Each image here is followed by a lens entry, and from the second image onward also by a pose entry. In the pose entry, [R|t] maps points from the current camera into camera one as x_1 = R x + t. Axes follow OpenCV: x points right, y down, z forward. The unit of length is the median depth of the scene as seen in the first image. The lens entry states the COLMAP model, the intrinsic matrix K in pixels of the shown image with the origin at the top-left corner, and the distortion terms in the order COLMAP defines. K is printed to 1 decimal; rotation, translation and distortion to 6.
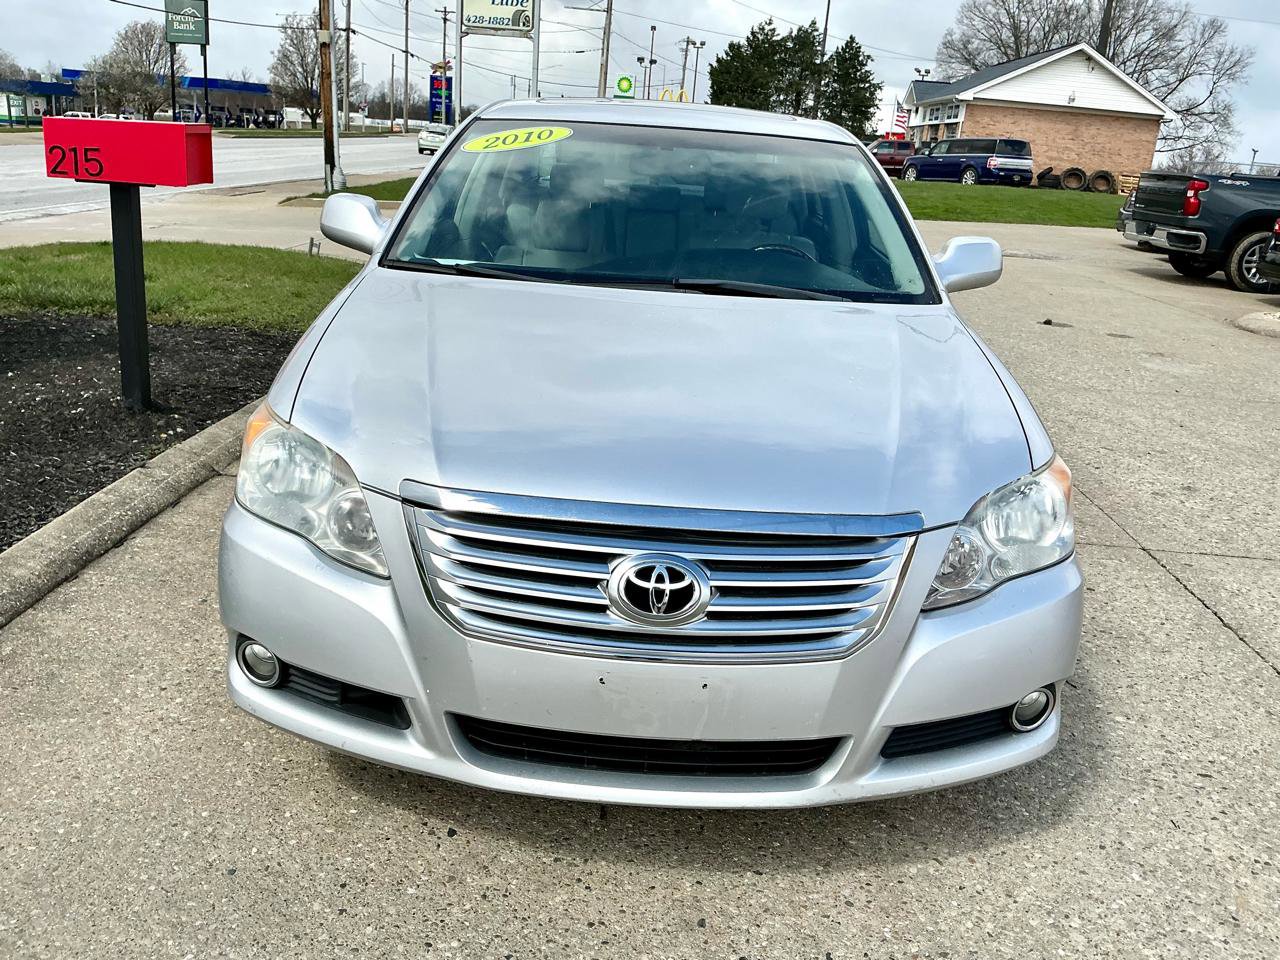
lens RADIAL K [[1078.0, 0, 640.9], [0, 1078.0, 483.0], [0, 0, 1]] dist [0.065929, -0.136273]
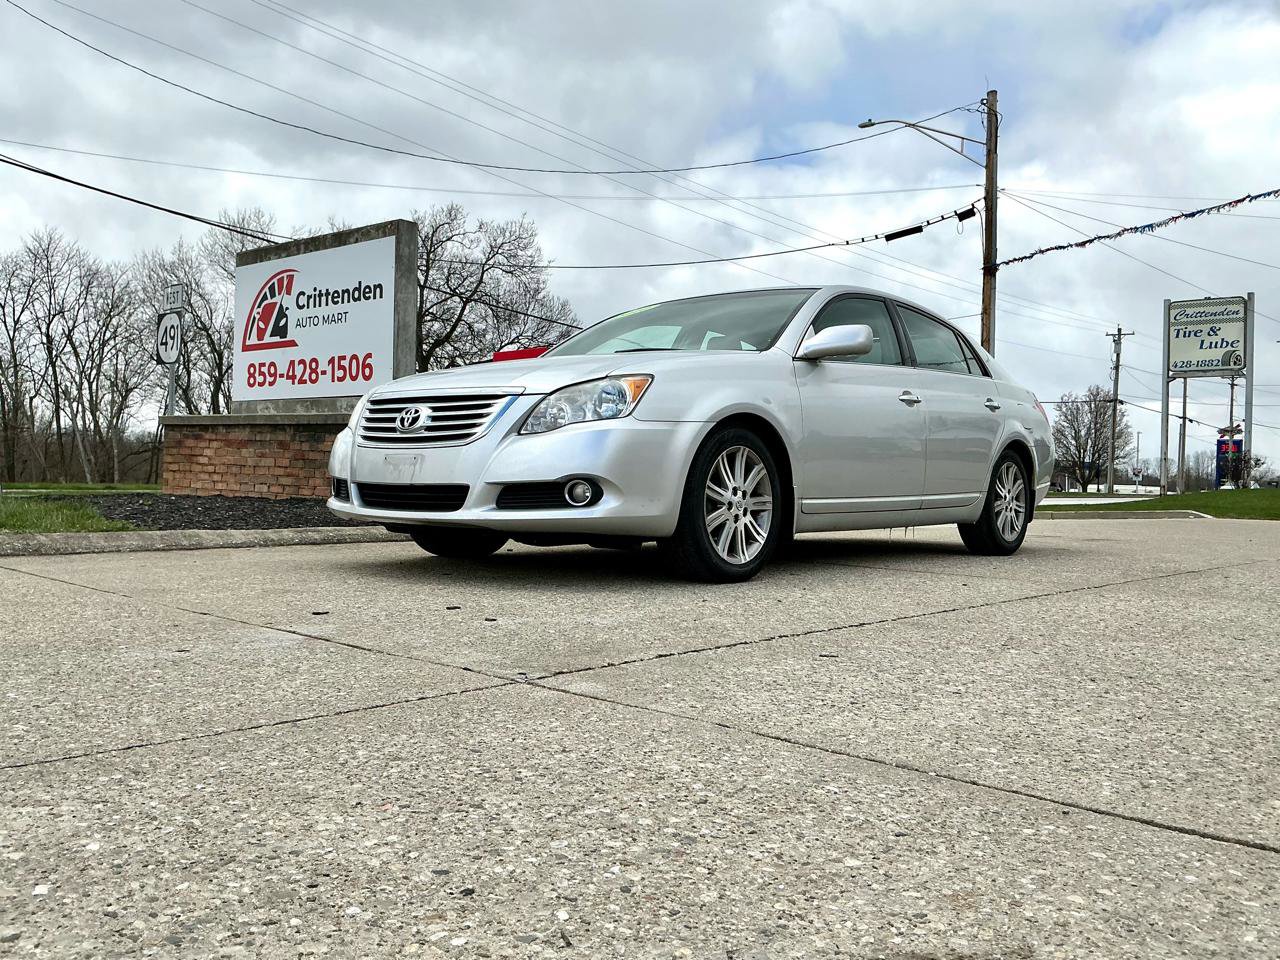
lens RADIAL K [[1078.0, 0, 643.5], [0, 1078.0, 481.4], [0, 0, 1]] dist [0.065929, -0.136273]
pose [[0.769328, -0.045208, -0.637252, 0.071566], [-0.170179, 0.946949, -0.272629, 0.029815], [0.615770, 0.318188, 0.720821, -0.011761]]
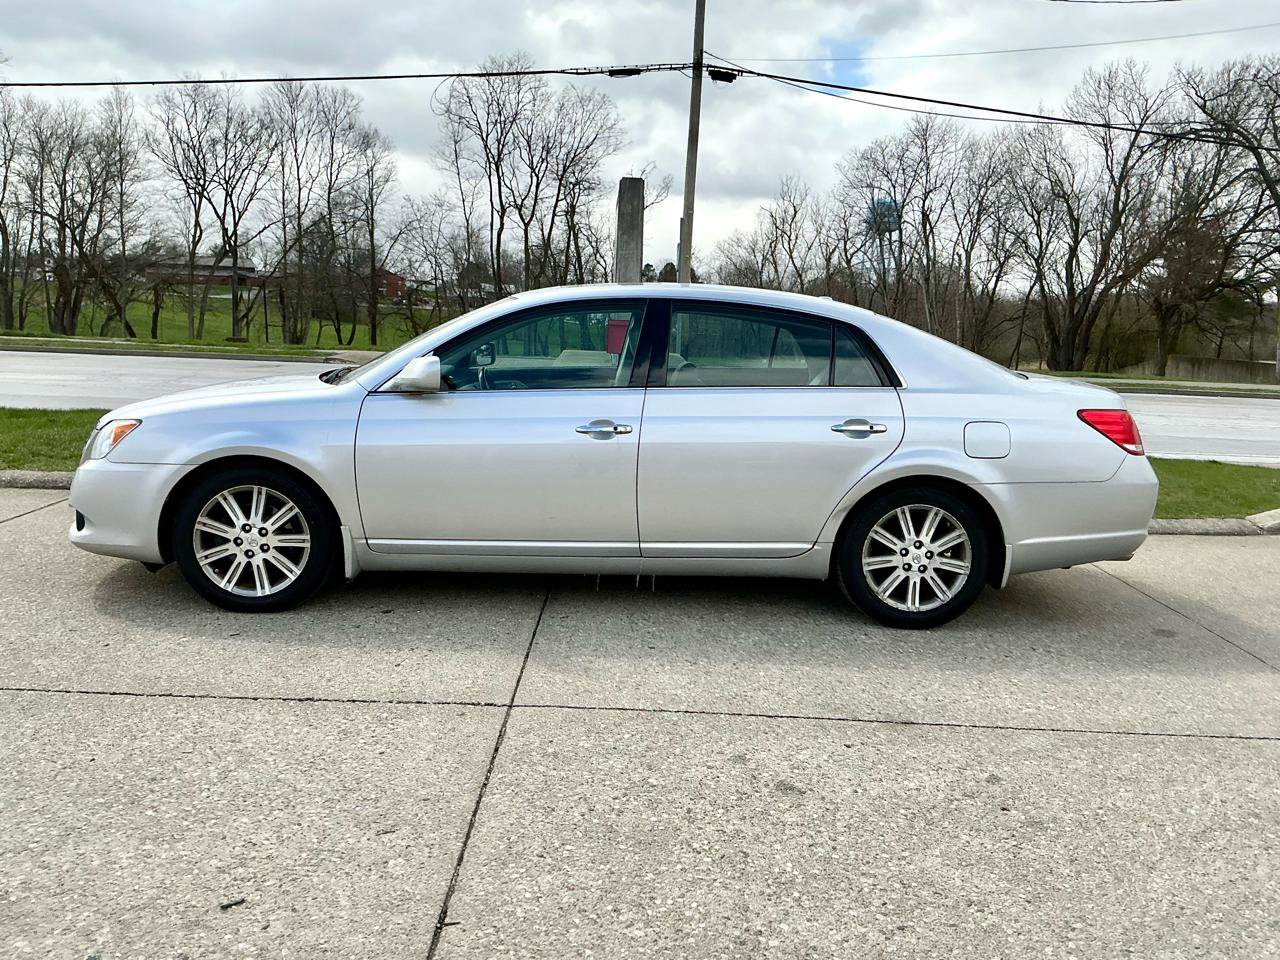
lens RADIAL K [[1078.0, 0, 638.0], [0, 1078.0, 467.4], [0, 0, 1]] dist [0.065929, -0.136273]
pose [[0.054998, 0.086955, -0.994693, 0.117703], [-0.342509, 0.937399, 0.063009, -0.019258], [0.937903, 0.337226, 0.081338, 0.083049]]
